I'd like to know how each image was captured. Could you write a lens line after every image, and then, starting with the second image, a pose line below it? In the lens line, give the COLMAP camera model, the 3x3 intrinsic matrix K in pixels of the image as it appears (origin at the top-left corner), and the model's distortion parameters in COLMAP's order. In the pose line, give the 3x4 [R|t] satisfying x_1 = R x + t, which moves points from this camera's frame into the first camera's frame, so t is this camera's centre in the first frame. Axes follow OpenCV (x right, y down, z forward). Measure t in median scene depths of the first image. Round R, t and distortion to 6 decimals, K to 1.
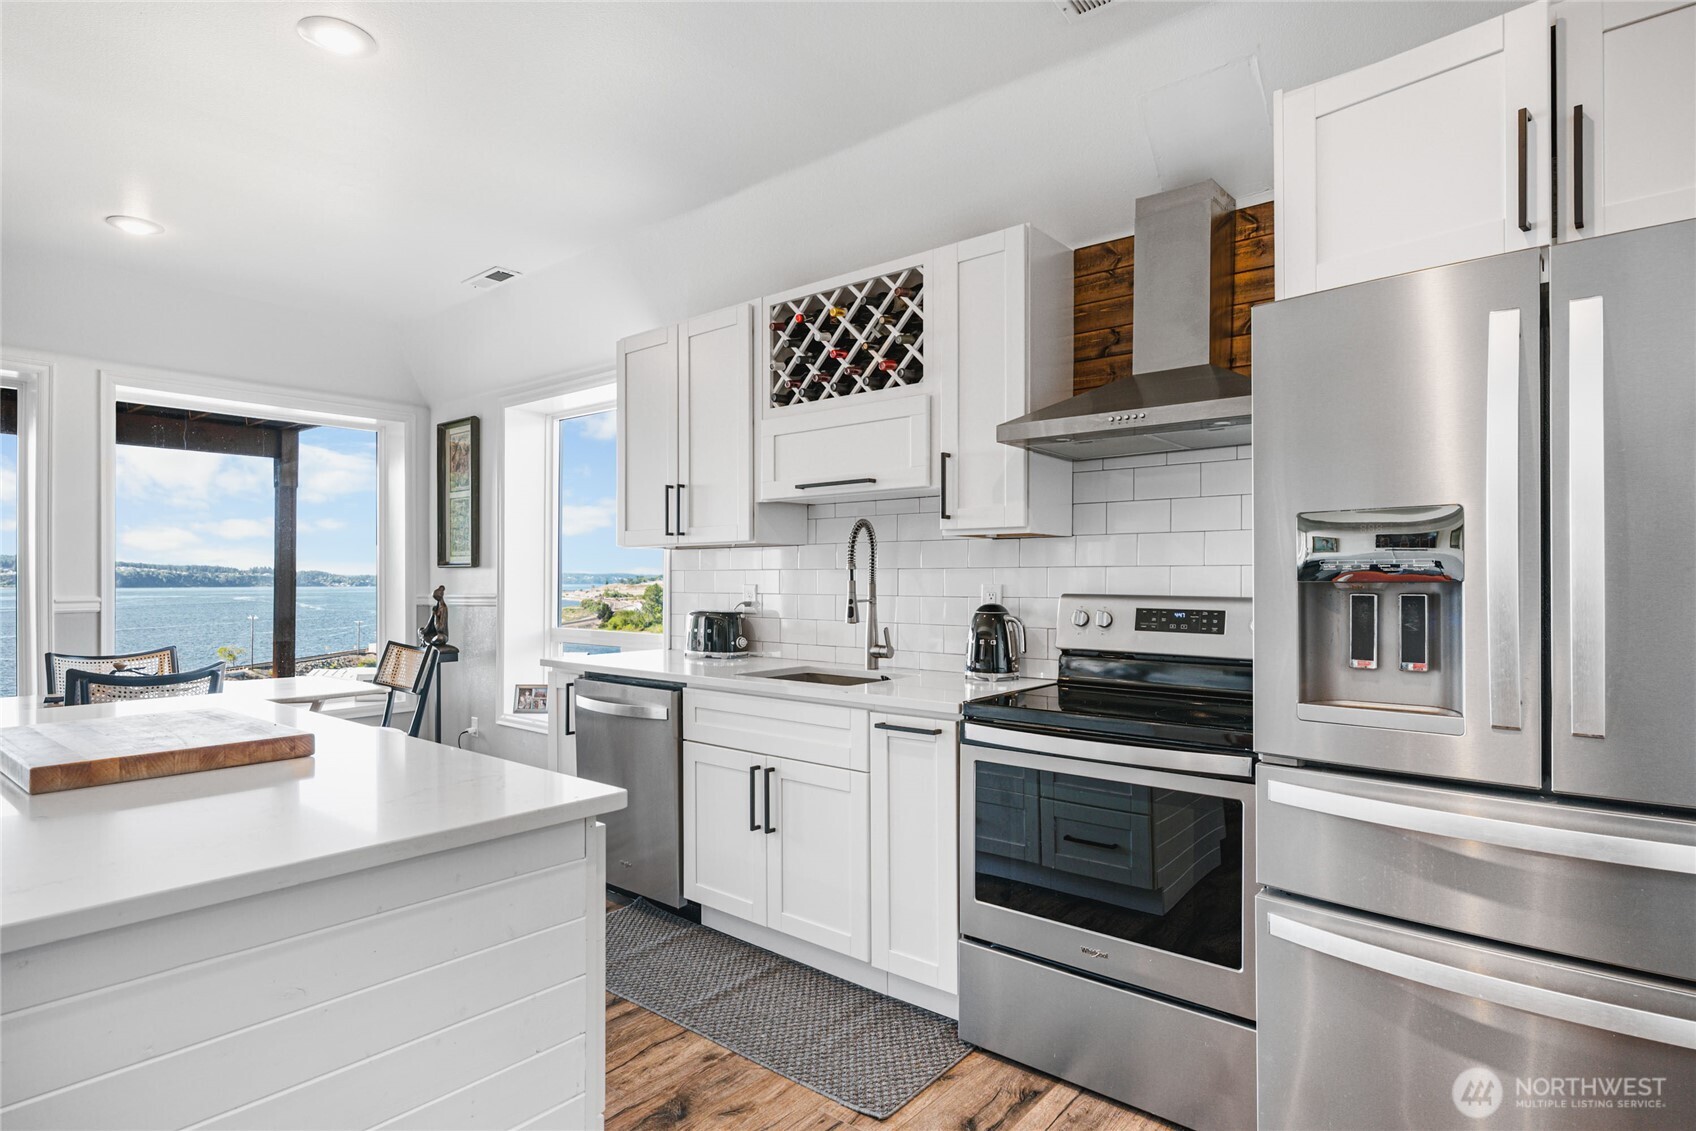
lens RADIAL K [[897.8, 0, 864.5], [0, 897.8, 573.6], [0, 0, 1]] dist [0.000037, 0.000657]
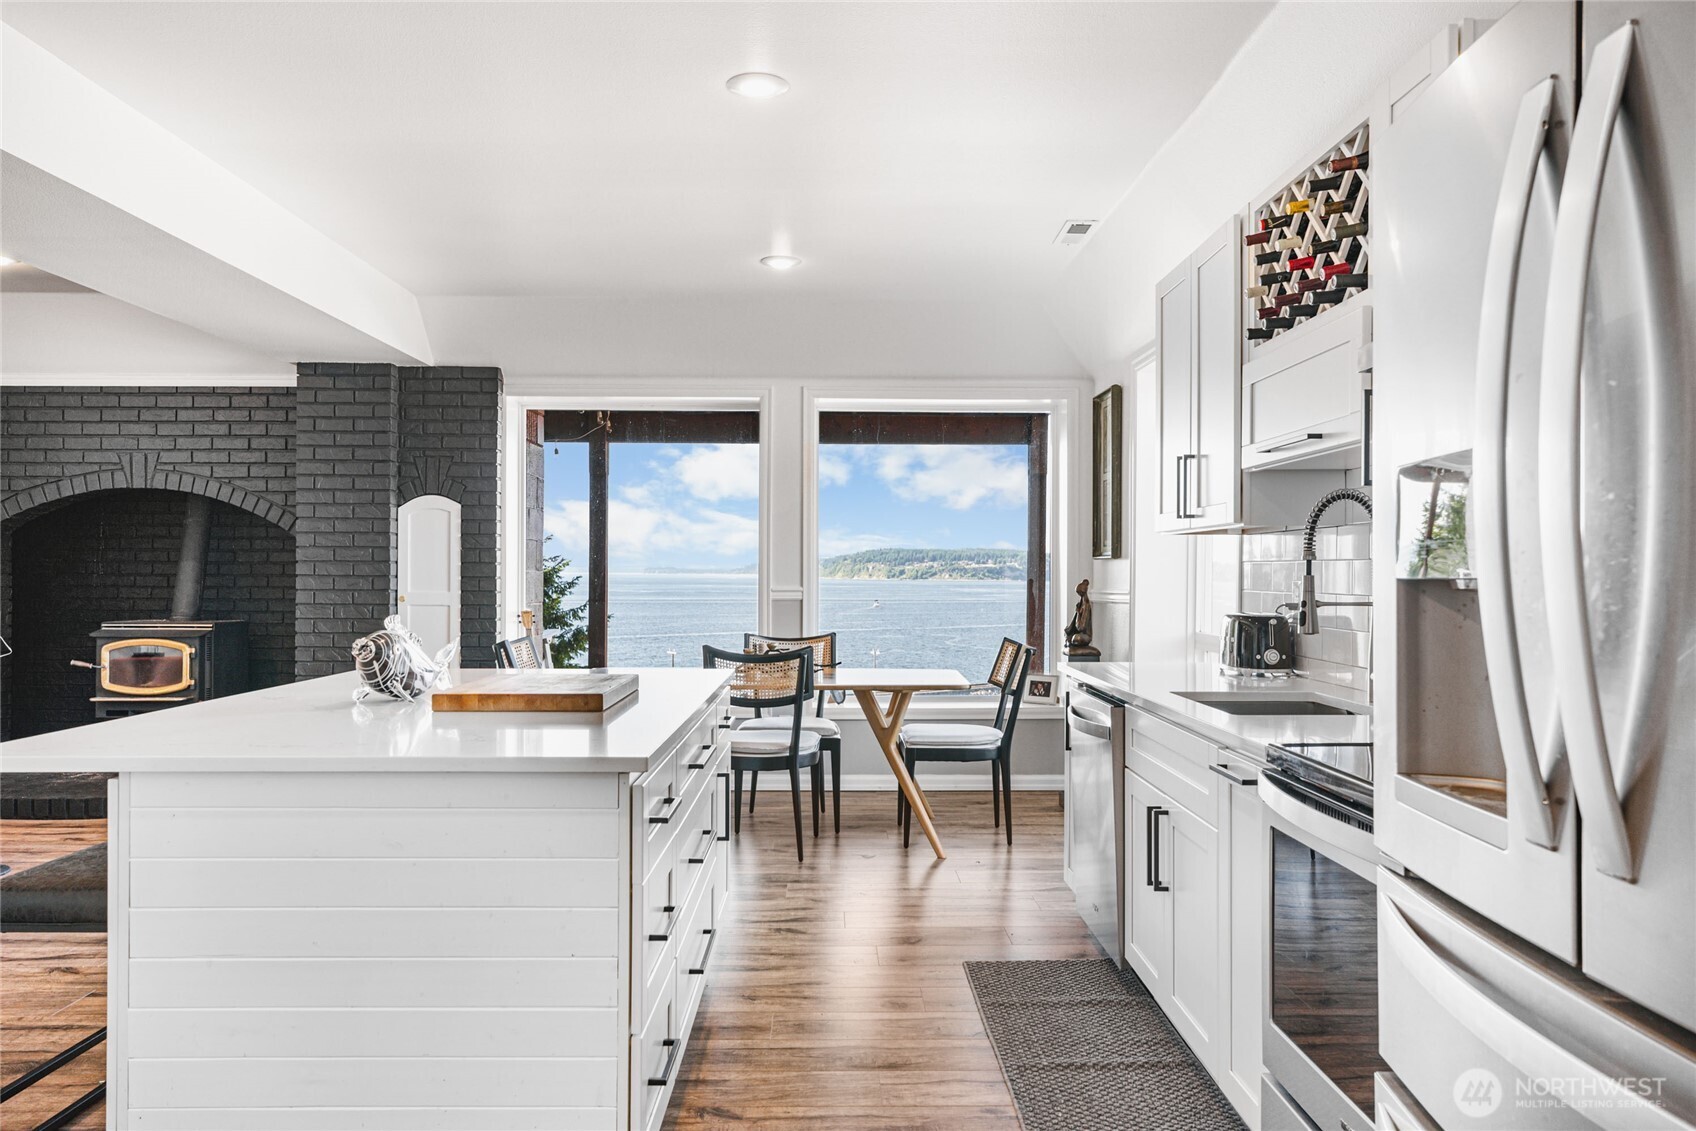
lens RADIAL K [[1194.9, 0, 858.2], [0, 1194.9, 569.6], [0, 0, 1]] dist [0.002795, 0.004614]
pose [[0.652281, 0.001305, -0.757976, 0.524775], [0.001470, 0.999994, 0.002987, -0.000500], [0.757976, -0.003063, 0.652275, 0.106650]]
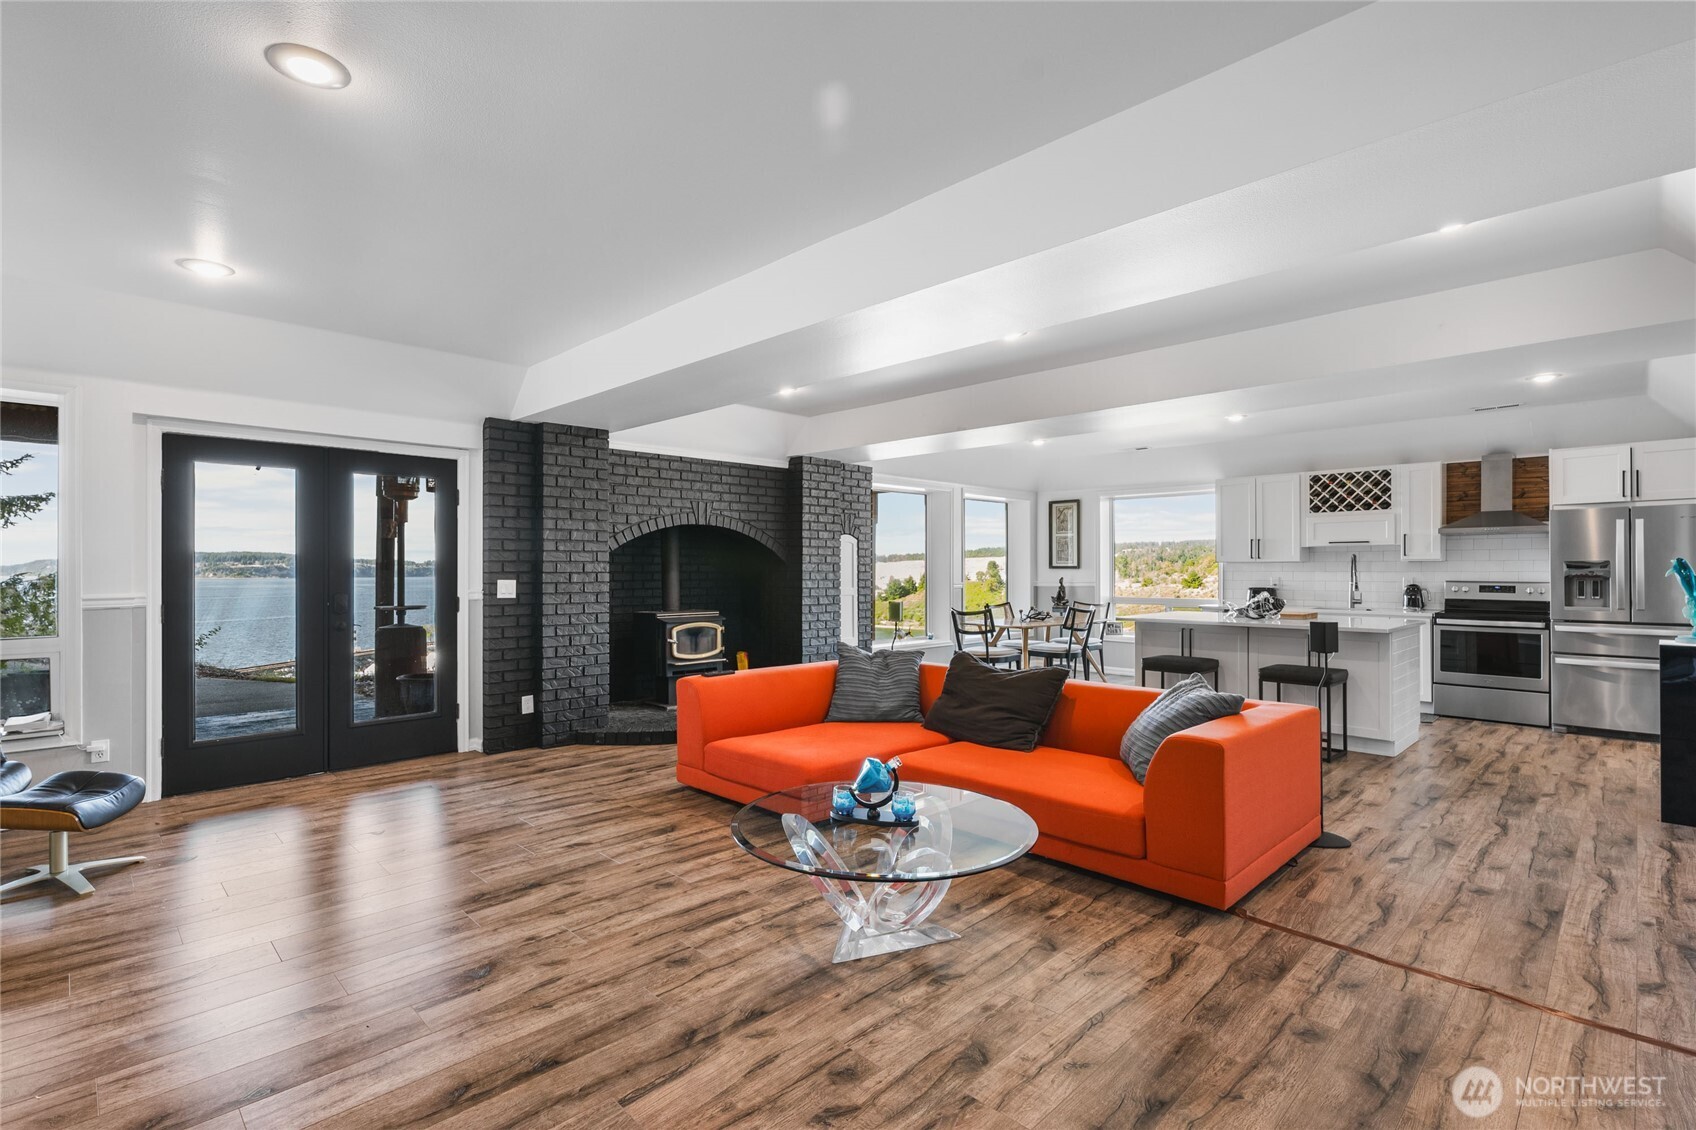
lens RADIAL K [[796.8, 0, 840.7], [0, 796.8, 567.9], [0, 0, 1]] dist [0.001208, 0.000611]
pose [[0.994043, -0.001635, -0.108981, -1.258330], [0.002062, 0.999991, 0.003802, -0.028887], [0.108974, -0.004004, 0.994037, -1.567317]]
